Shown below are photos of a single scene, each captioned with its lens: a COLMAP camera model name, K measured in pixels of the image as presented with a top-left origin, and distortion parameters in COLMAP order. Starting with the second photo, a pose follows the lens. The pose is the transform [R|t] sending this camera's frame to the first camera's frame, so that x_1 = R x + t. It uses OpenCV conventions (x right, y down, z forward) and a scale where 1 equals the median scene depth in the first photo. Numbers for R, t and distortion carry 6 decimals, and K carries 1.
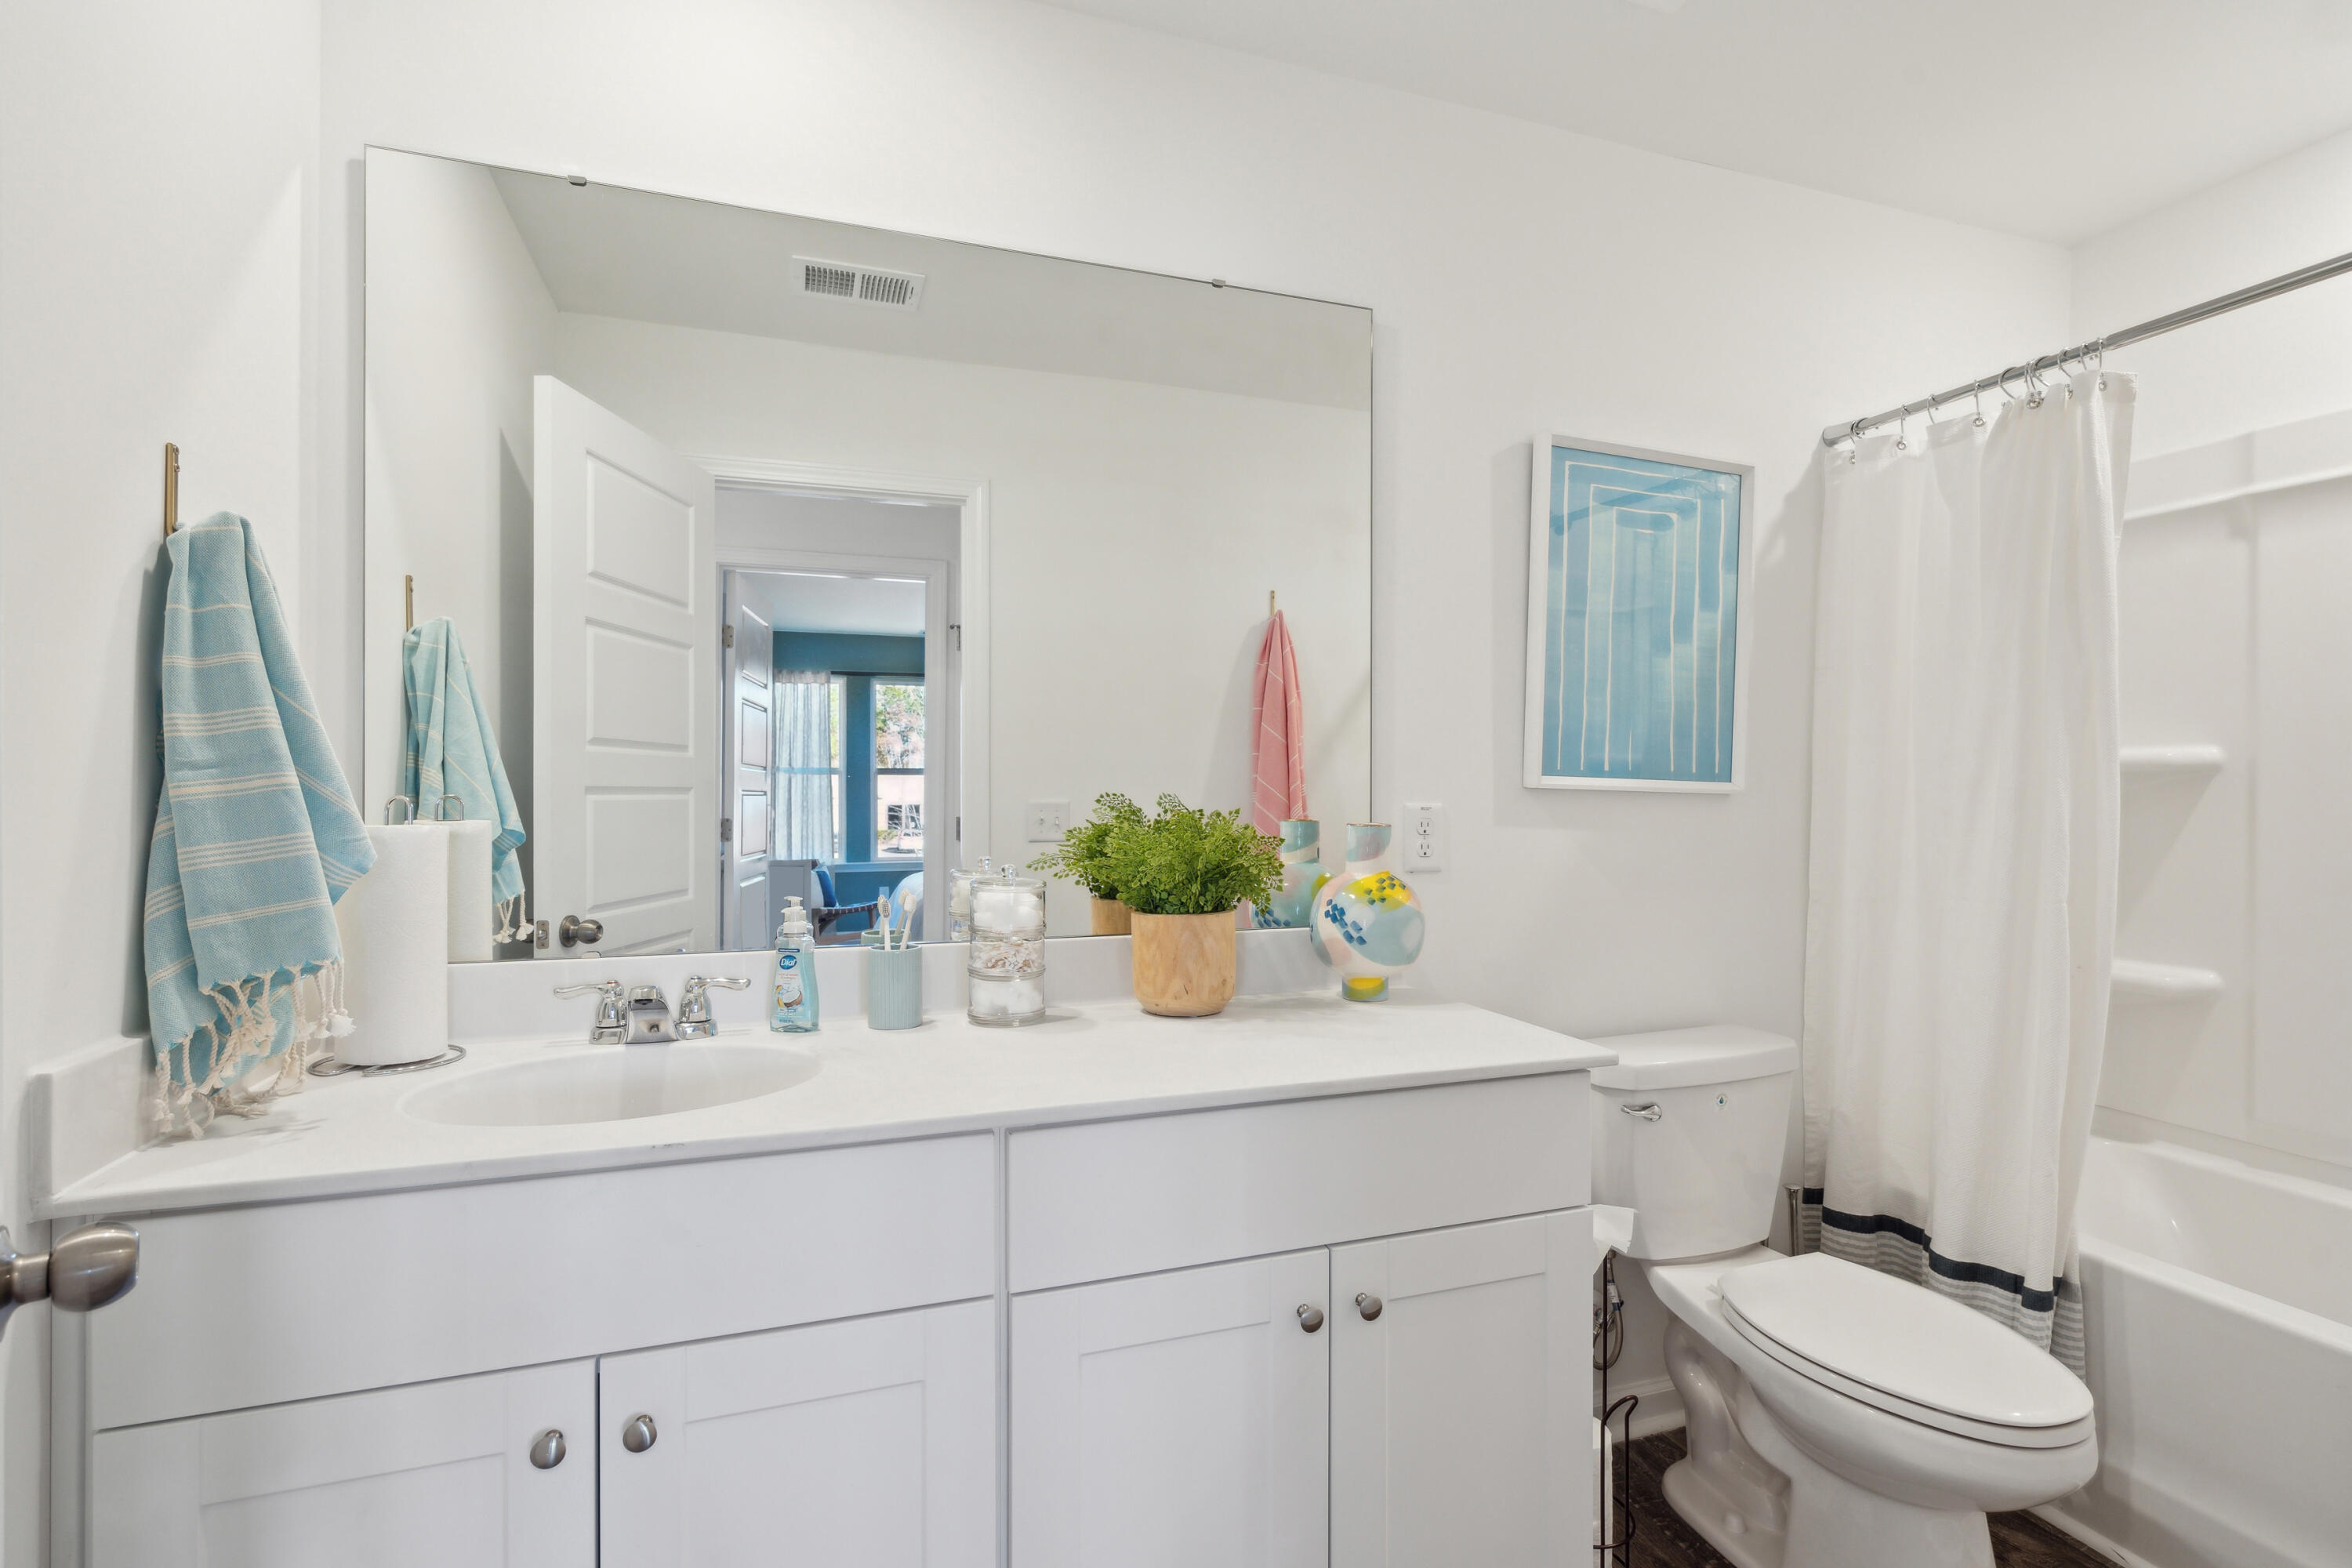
lens RADIAL K [[1090.8, 0, 1176.0], [0, 1090.8, 784.0], [0, 0, 1]] dist [-0.000001, -0.000003]
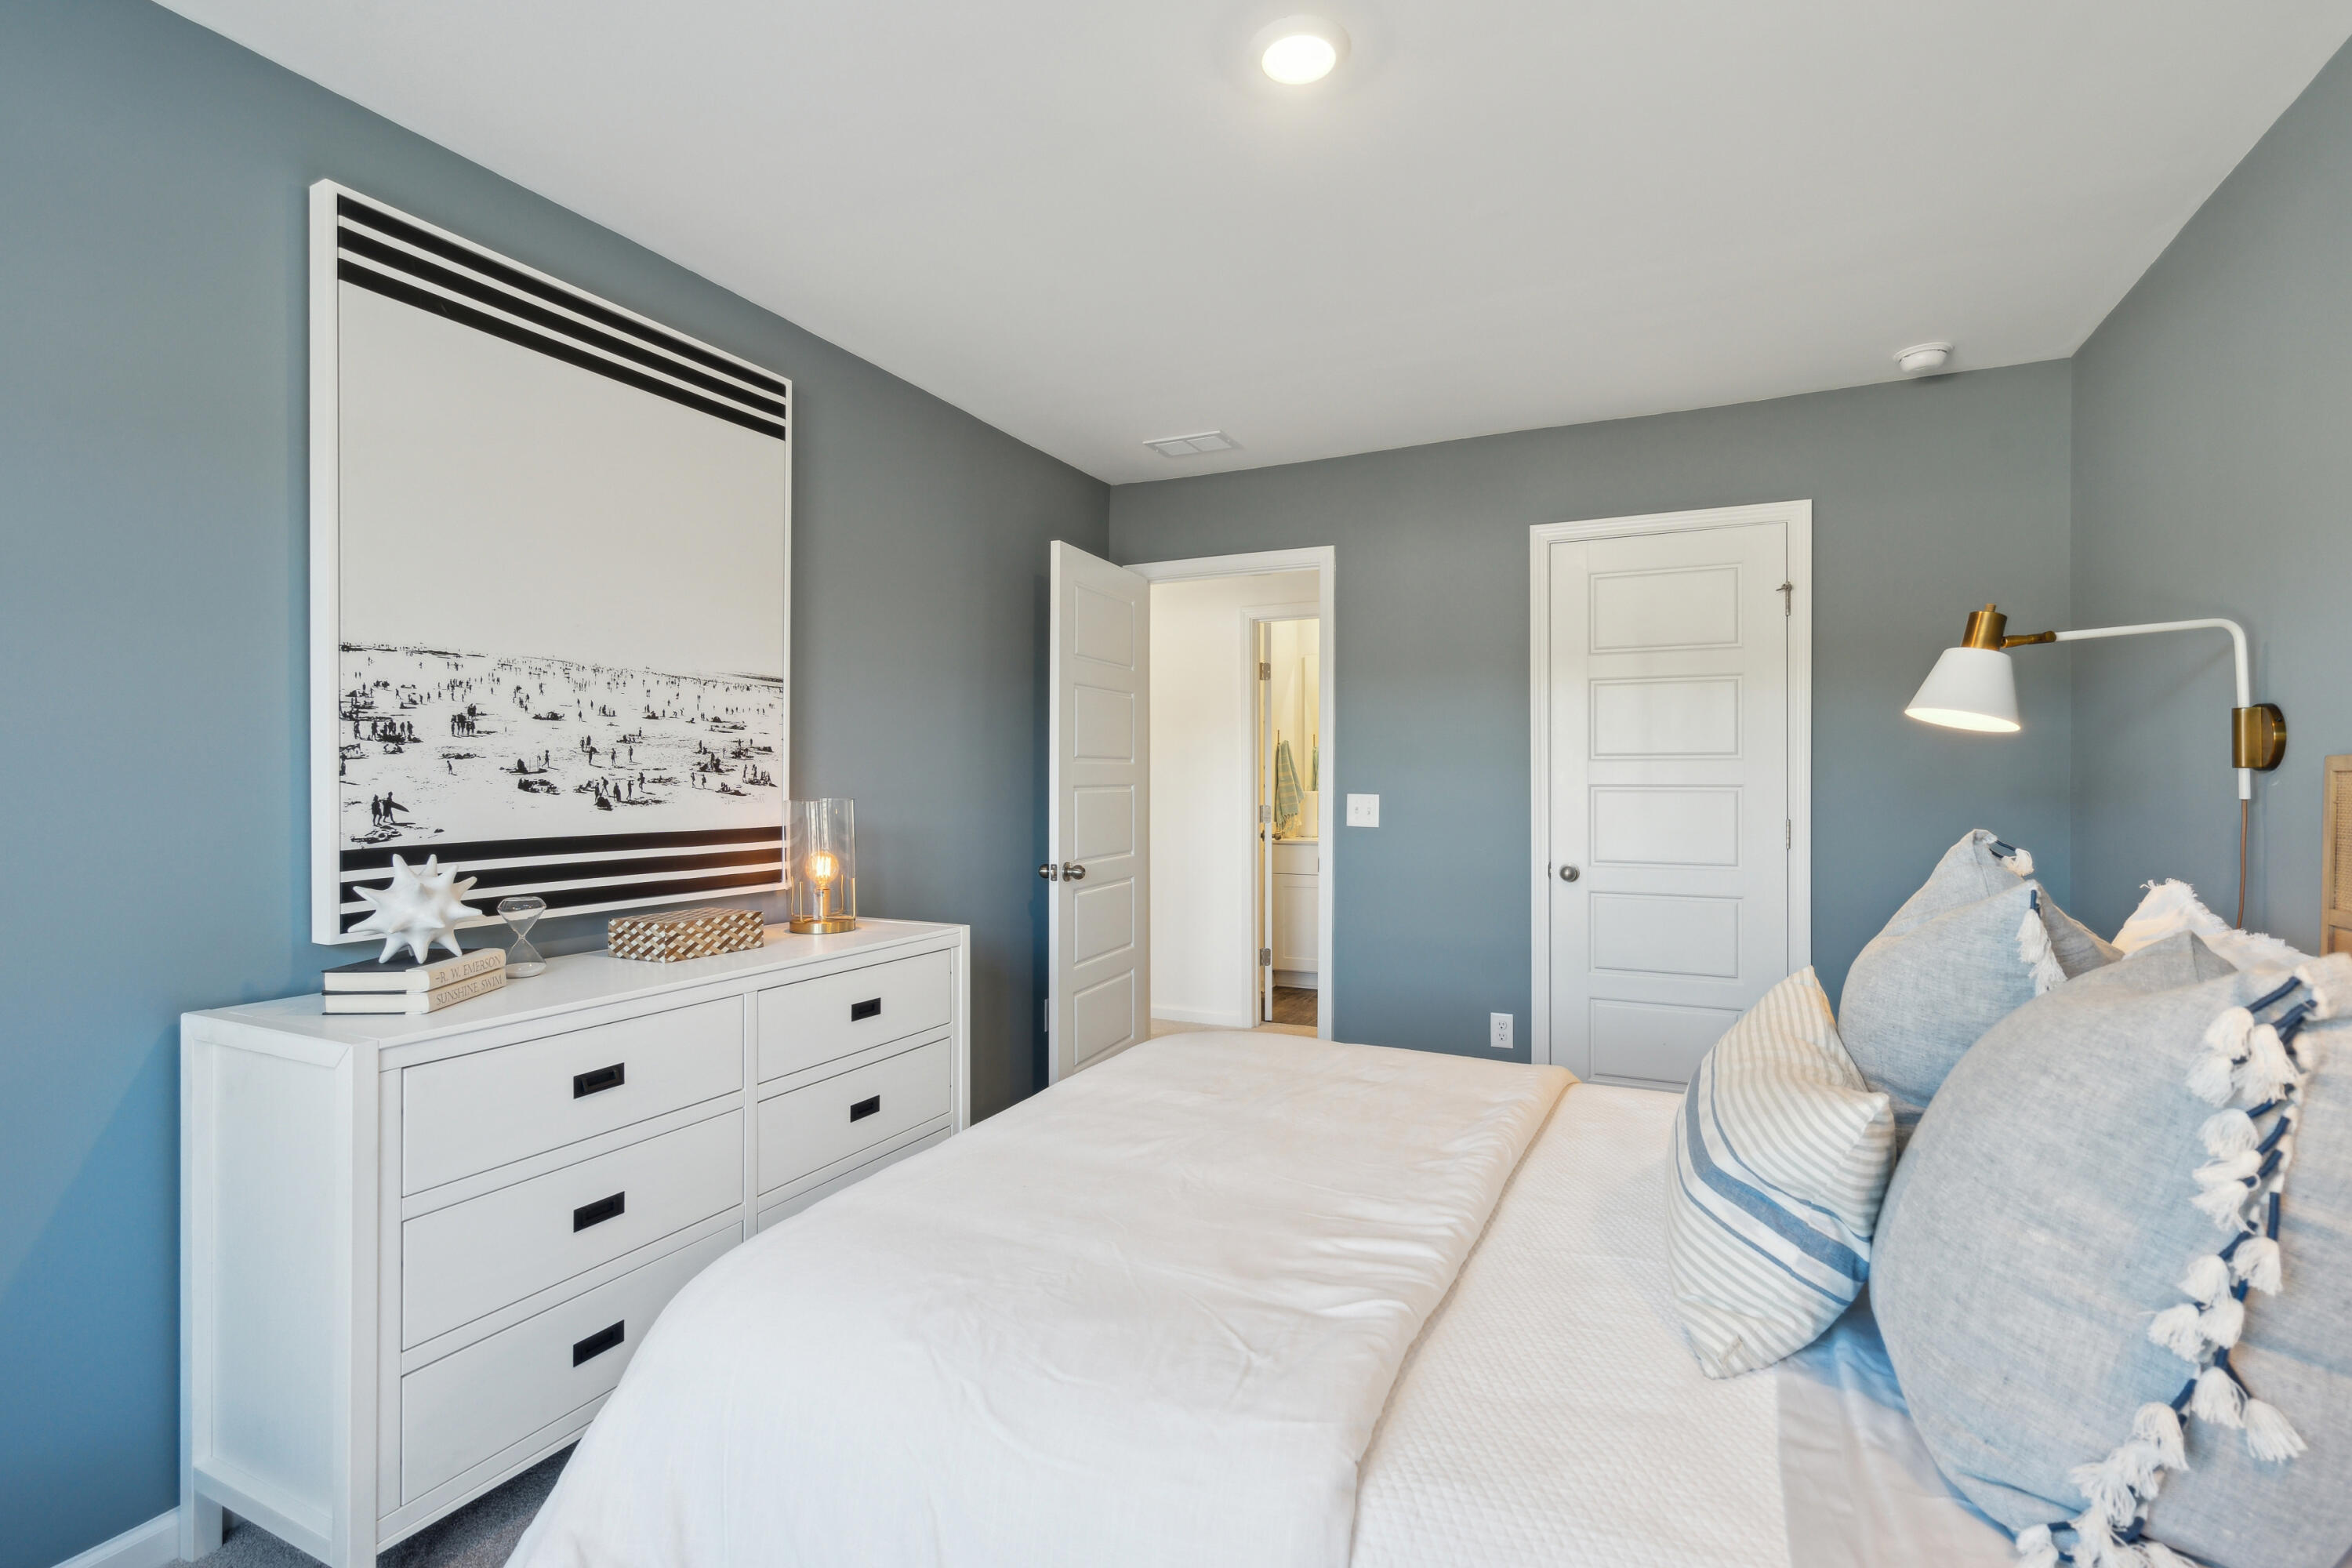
lens RADIAL K [[1090.8, 0, 1176.0], [0, 1090.8, 784.0], [0, 0, 1]] dist [-0.000001, -0.000003]
pose [[0.972190, 0.001832, -0.234185, -0.002752], [-0.001911, 0.999998, -0.000111, 0.003251], [0.234185, 0.000556, 0.972192, -5.242311]]
